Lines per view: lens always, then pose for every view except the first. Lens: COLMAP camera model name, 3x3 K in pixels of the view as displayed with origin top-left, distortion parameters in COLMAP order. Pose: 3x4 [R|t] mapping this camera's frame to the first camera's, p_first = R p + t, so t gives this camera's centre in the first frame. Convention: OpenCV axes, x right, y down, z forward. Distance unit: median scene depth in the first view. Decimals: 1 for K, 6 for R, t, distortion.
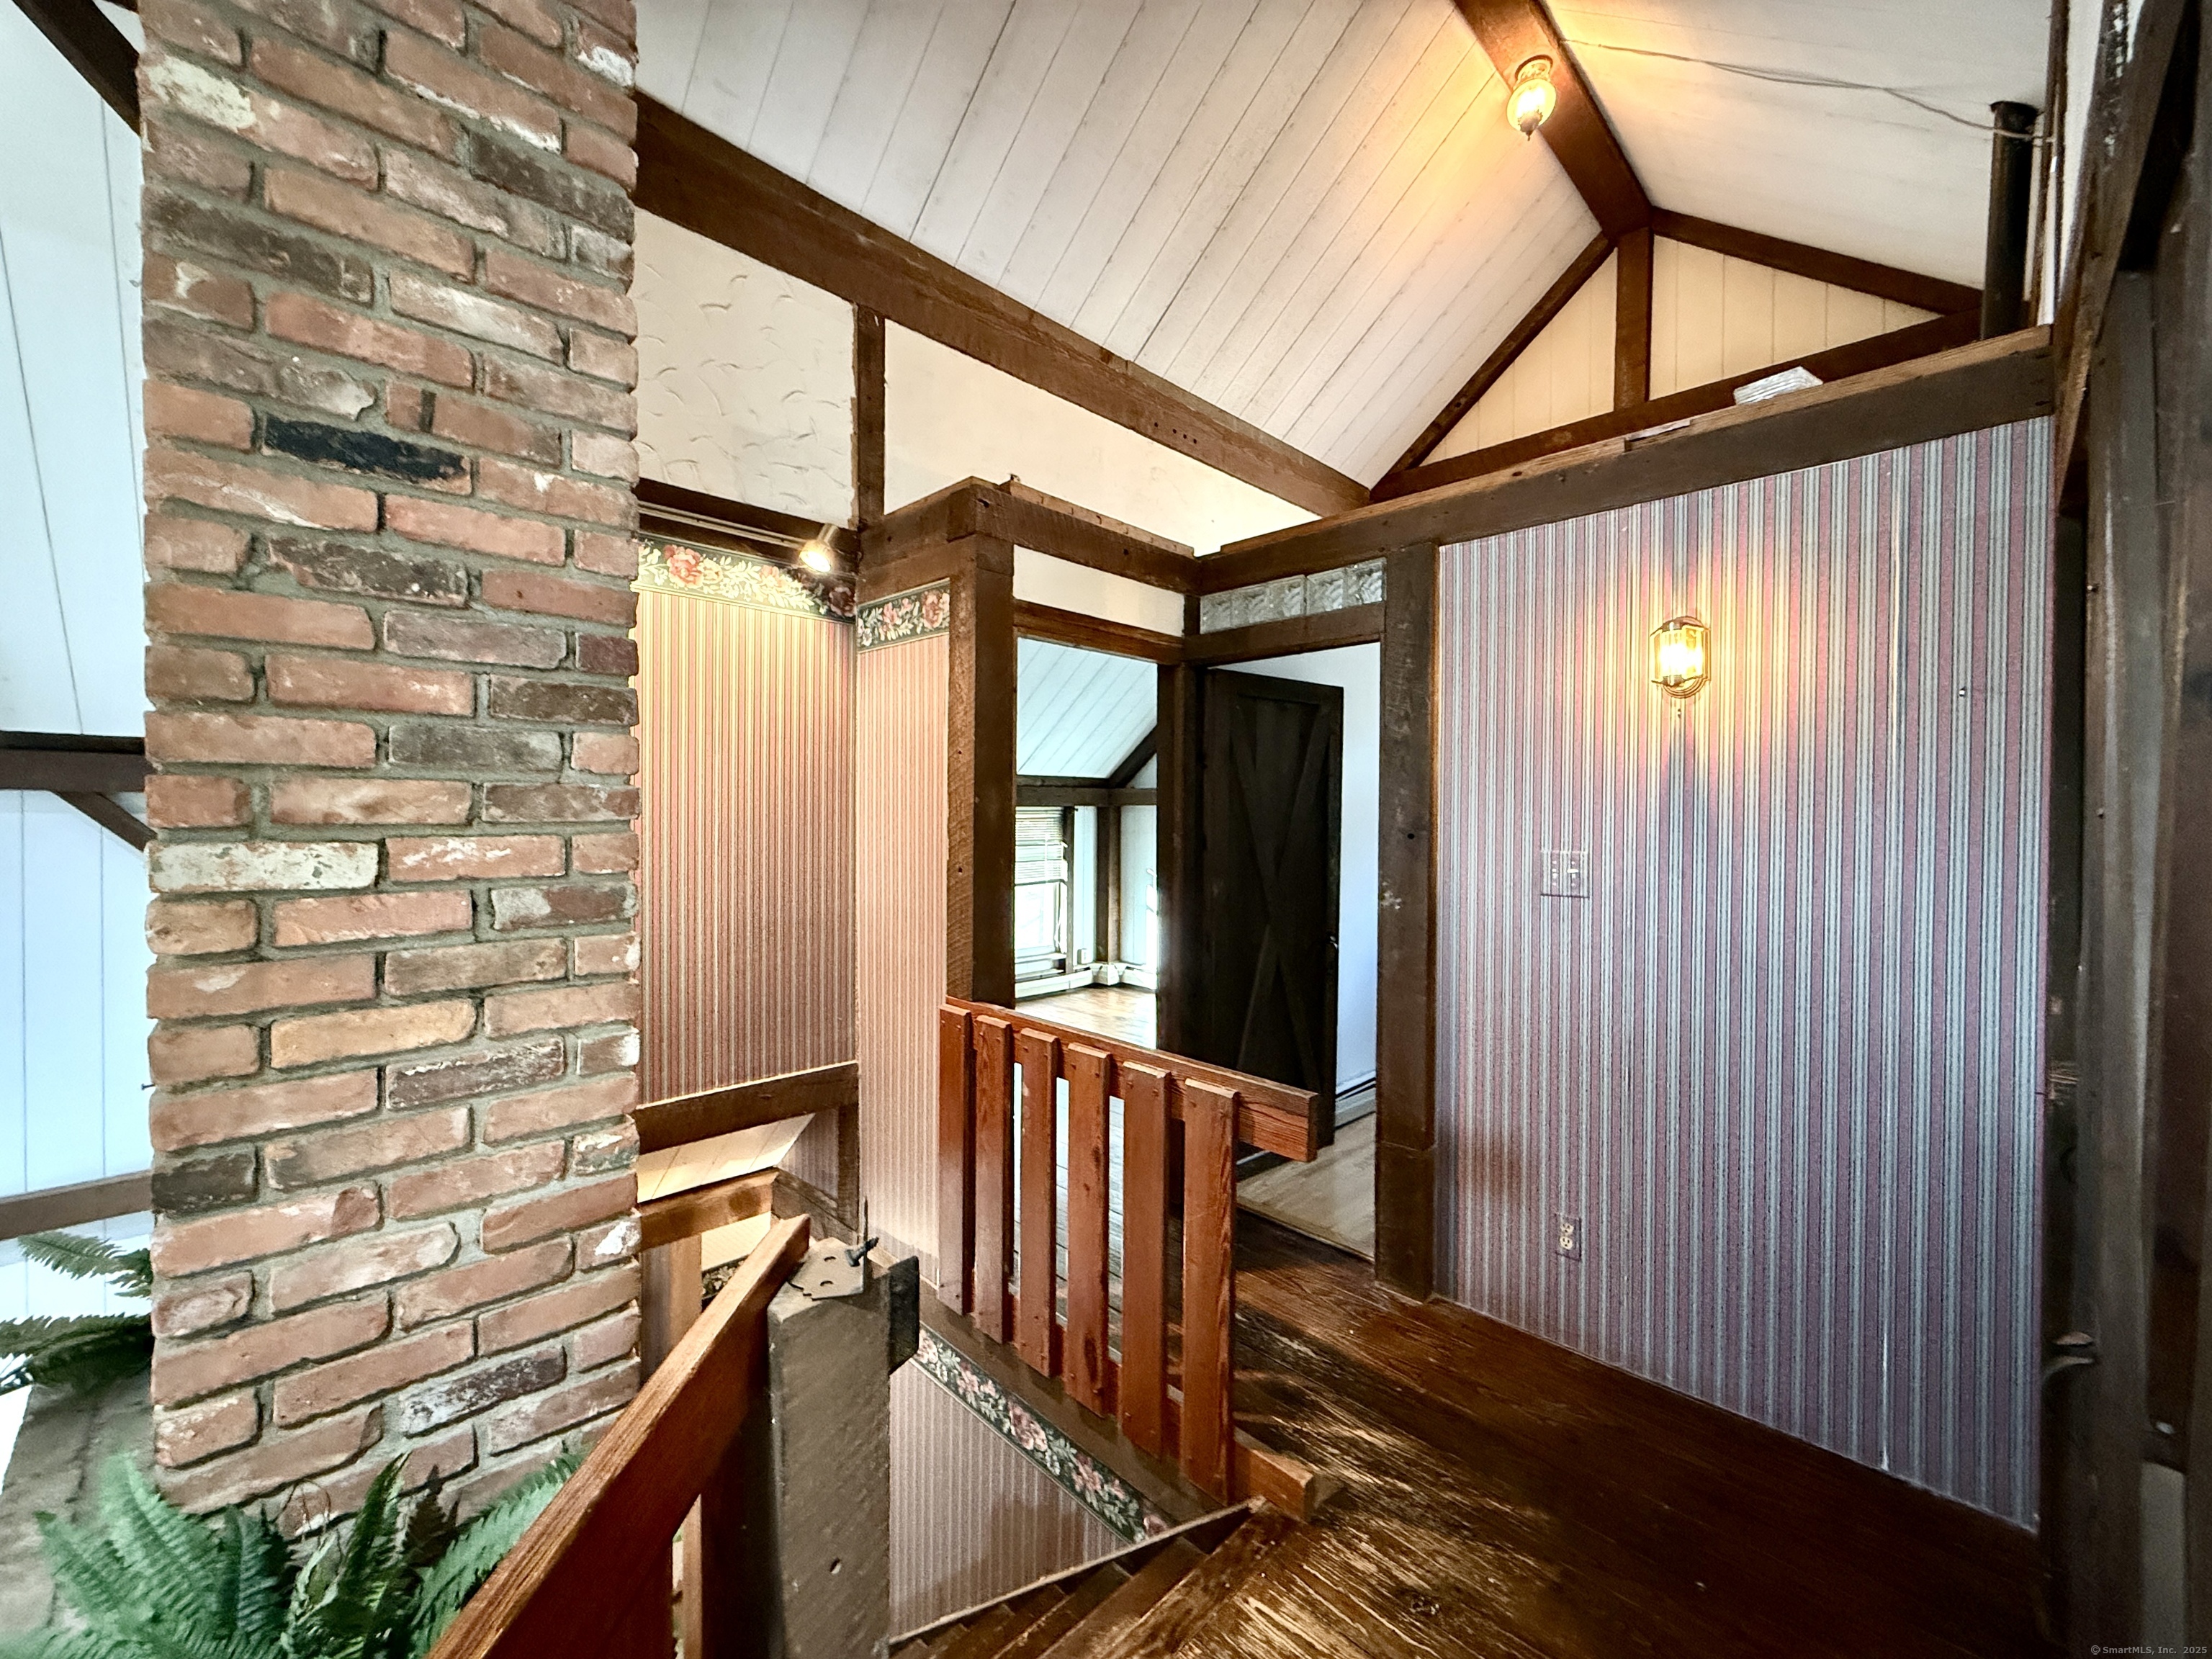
lens RADIAL K [[882.4, 0, 1102.1], [0, 882.4, 821.7], [0, 0, 1]] dist [-0.002219, 0.000557]
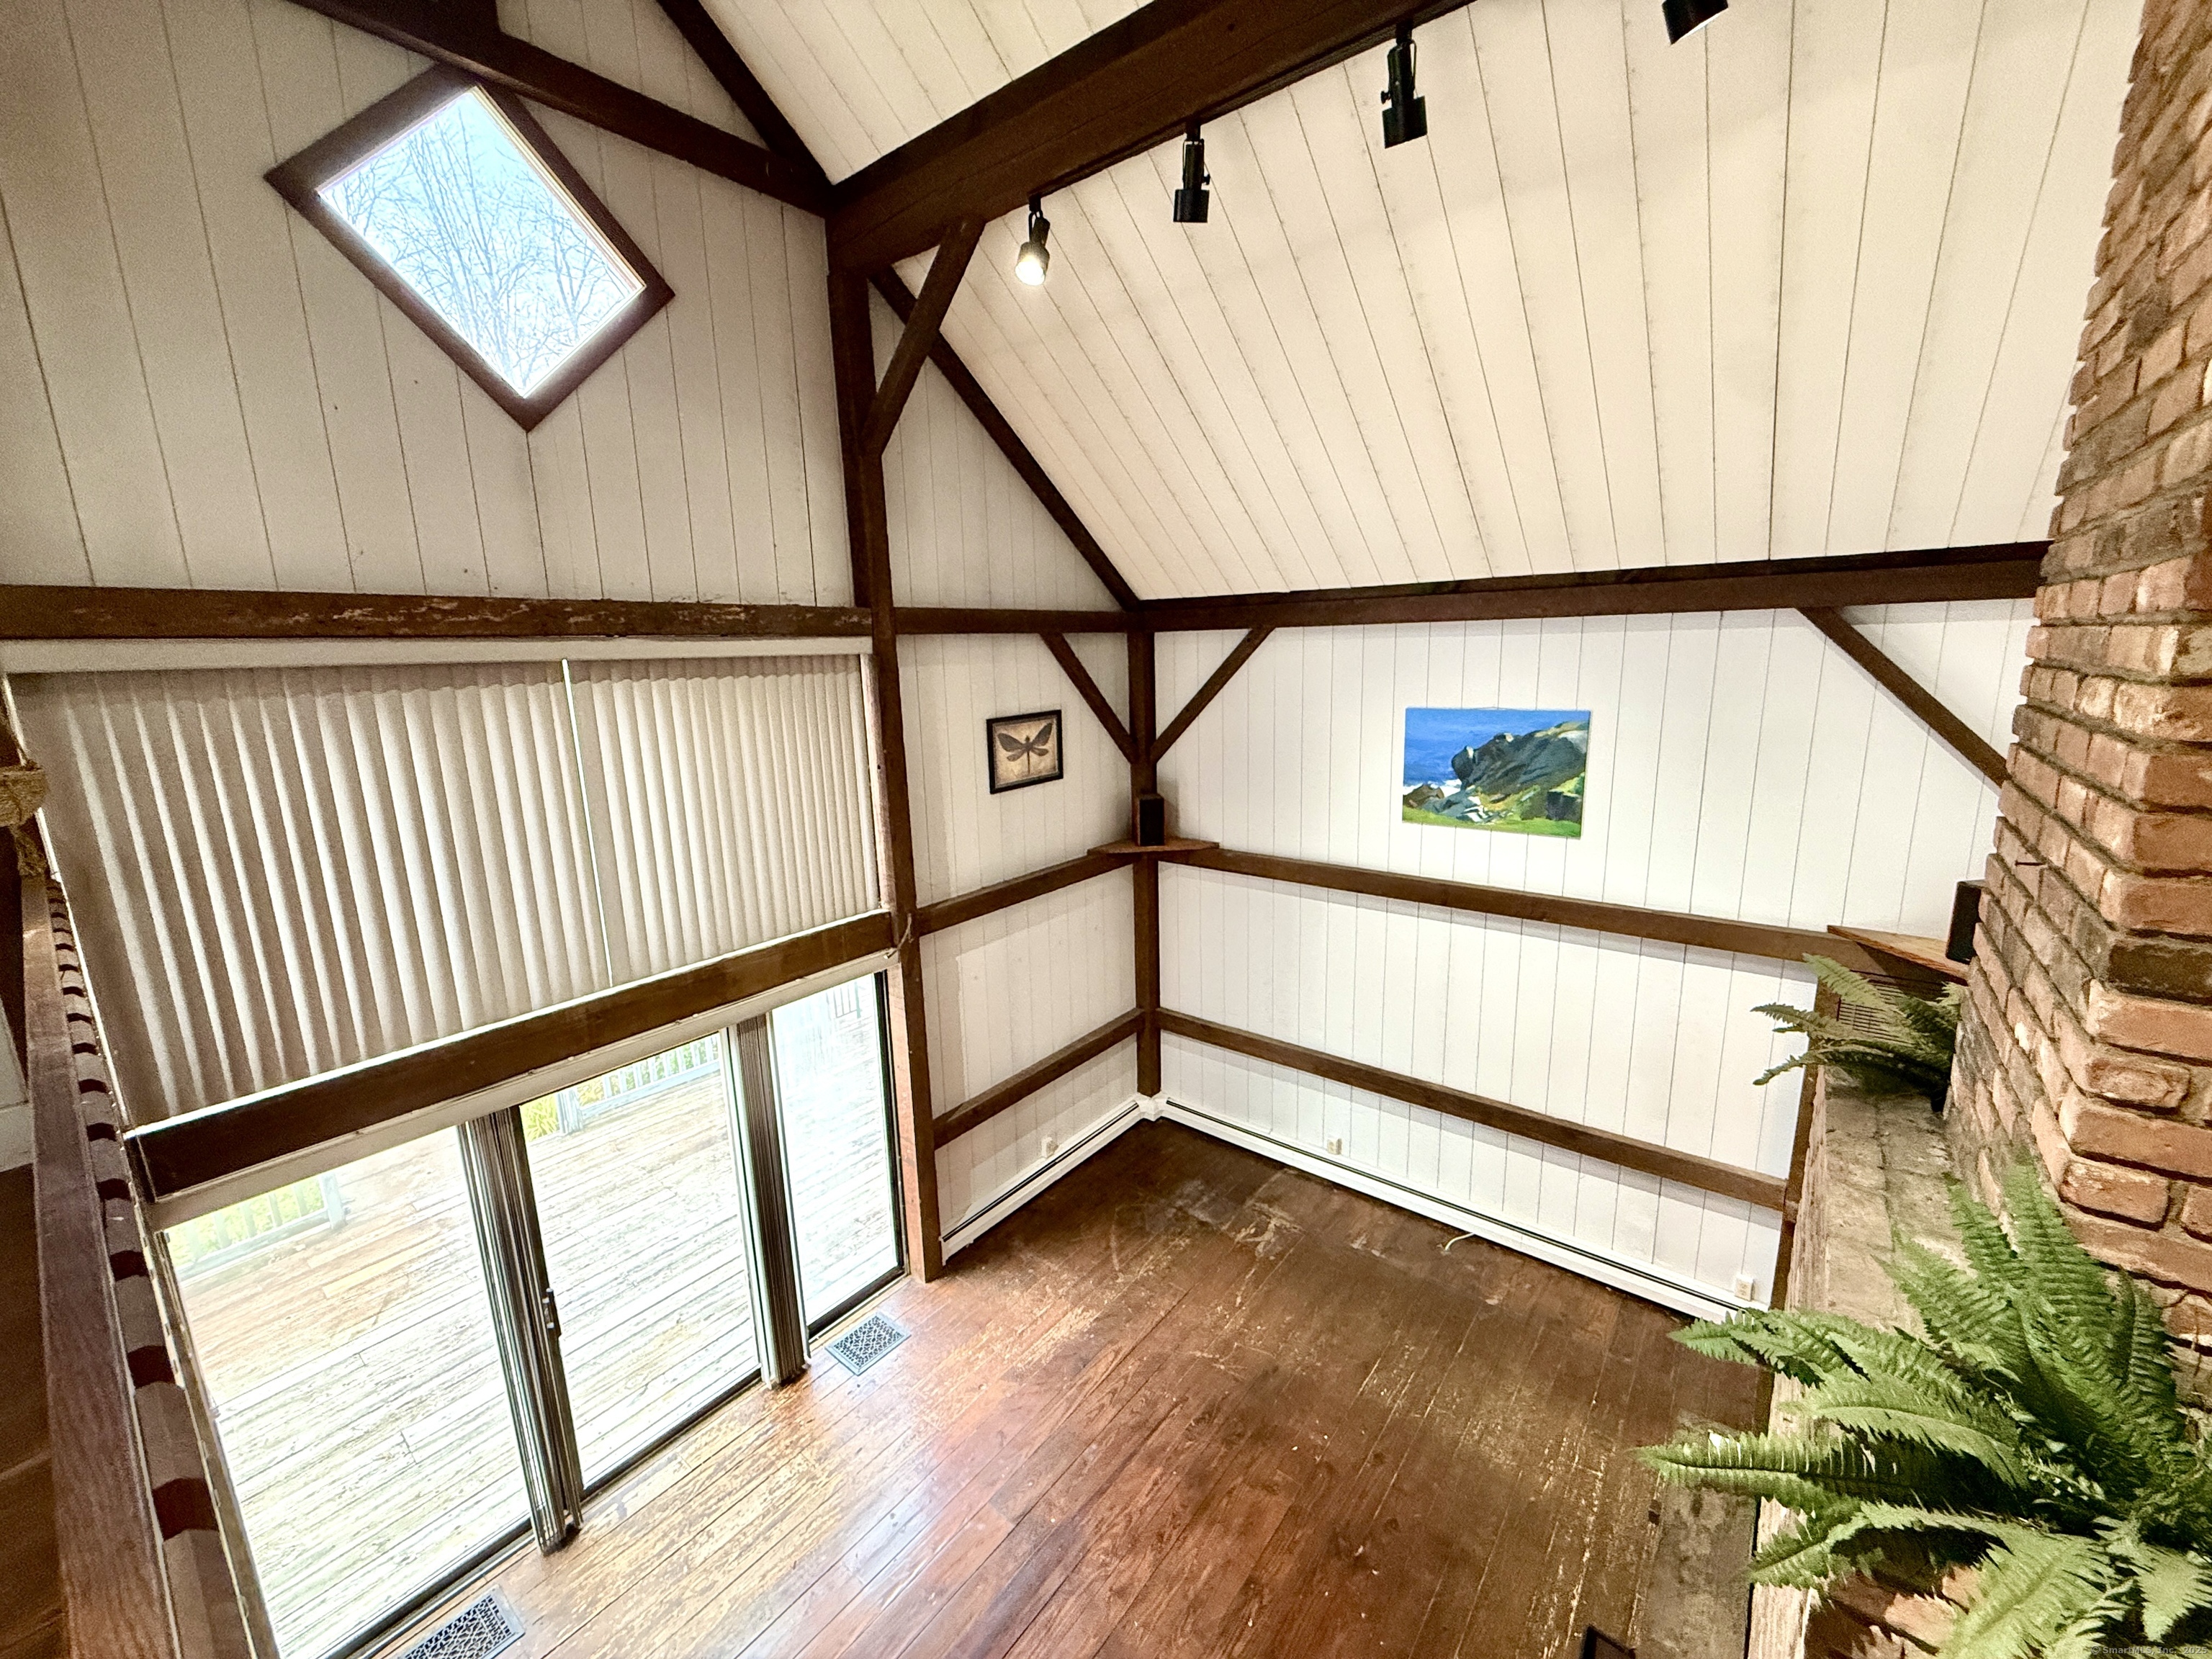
lens RADIAL K [[882.4, 0, 1101.7], [0, 882.4, 823.6], [0, 0, 1]] dist [-0.002219, 0.000557]
pose [[0.111441, 0.187340, -0.975953, -0.198129], [0.016386, 0.981591, 0.190293, 0.033407], [0.993636, -0.037198, 0.106319, -0.307943]]
